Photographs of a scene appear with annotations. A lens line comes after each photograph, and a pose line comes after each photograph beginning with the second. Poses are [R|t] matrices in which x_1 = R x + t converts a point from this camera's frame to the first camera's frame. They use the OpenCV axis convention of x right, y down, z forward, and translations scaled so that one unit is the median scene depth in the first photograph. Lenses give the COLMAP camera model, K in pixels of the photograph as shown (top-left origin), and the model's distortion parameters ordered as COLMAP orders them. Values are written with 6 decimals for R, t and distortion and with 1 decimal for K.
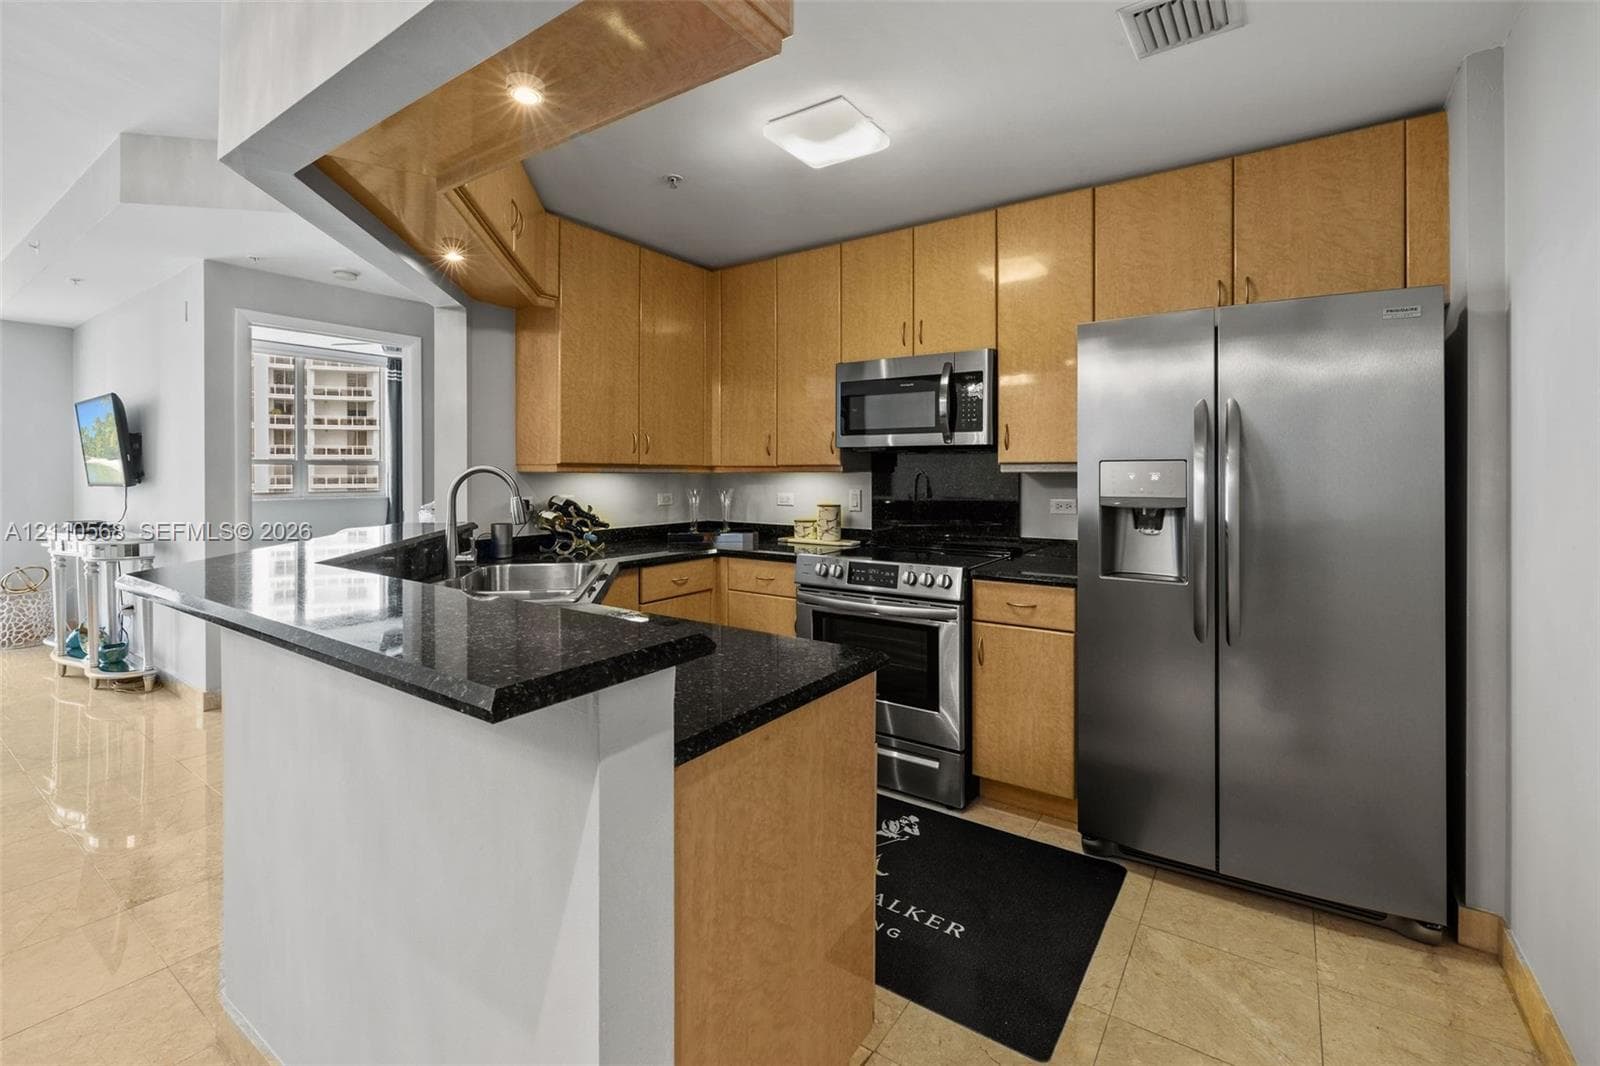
lens RADIAL K [[695.2, 0, 800.2], [0, 695.2, 476.4], [0, 0, 1]] dist [0.000282, -0.000216]
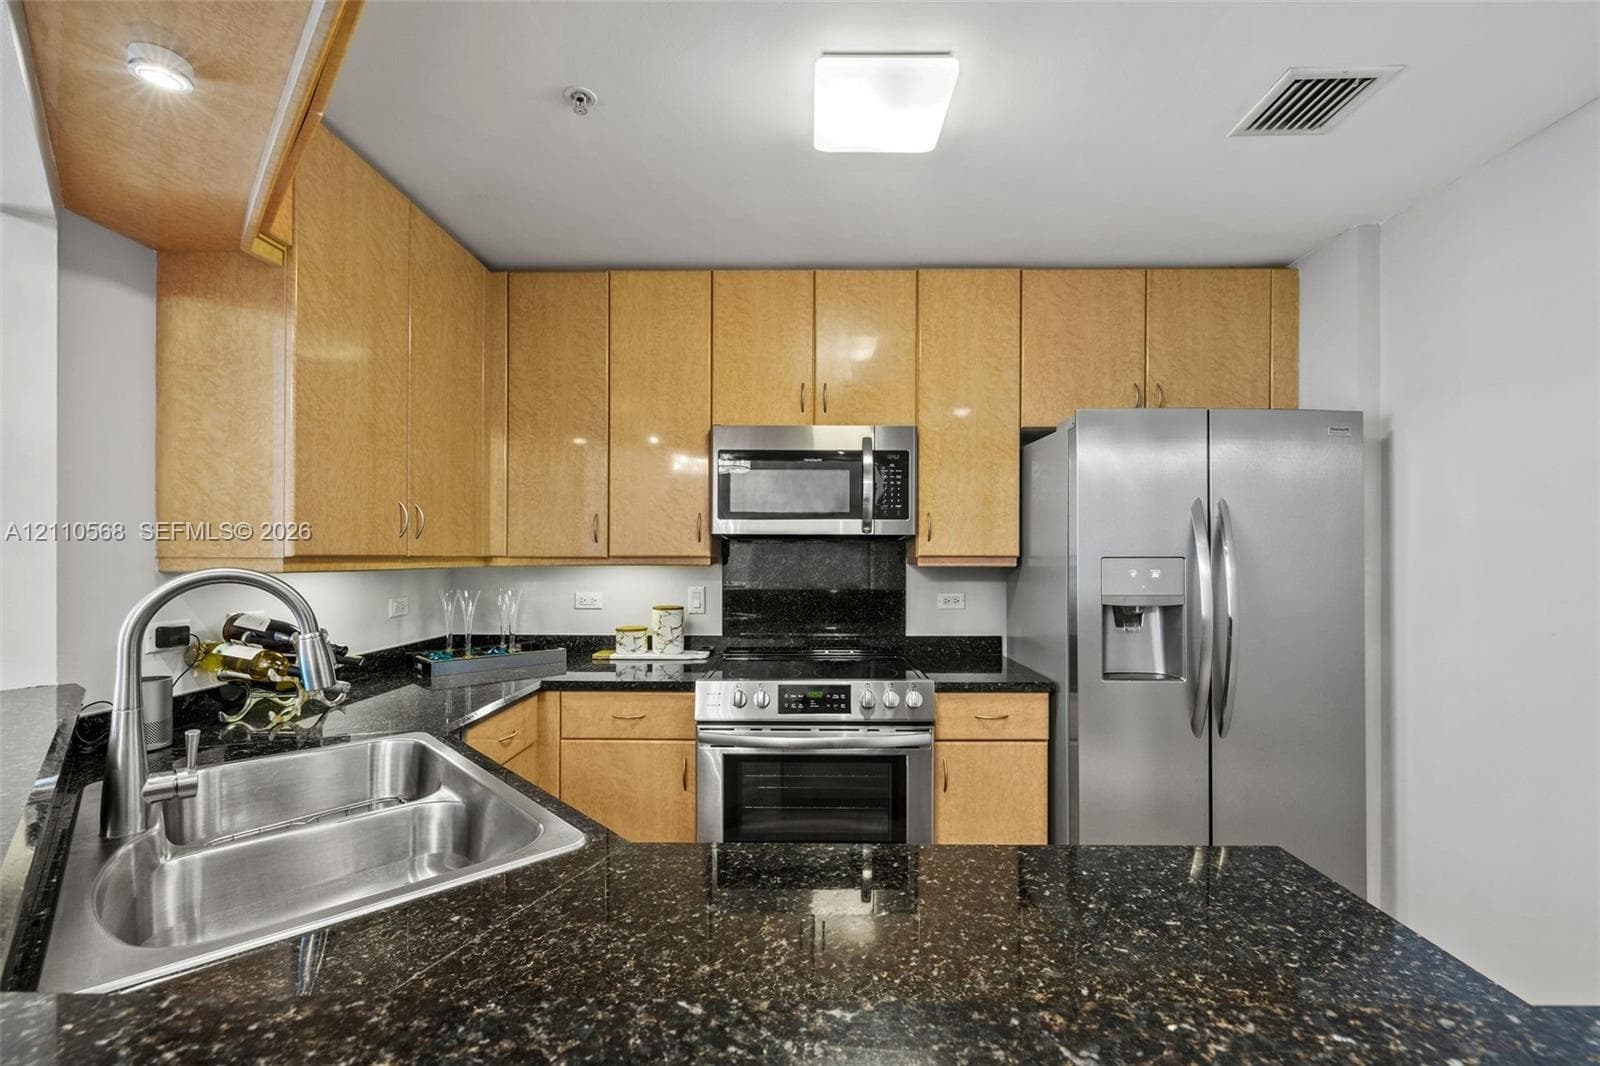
lens RADIAL K [[690.7, 0, 803.4], [0, 690.7, 555.0], [0, 0, 1]] dist [-0.000735, -0.000151]
pose [[0.828762, 0.000013, 0.559601, -0.315889], [0.001783, 0.999995, -0.002664, -0.017514], [-0.559598, 0.003205, 0.828758, 0.334781]]
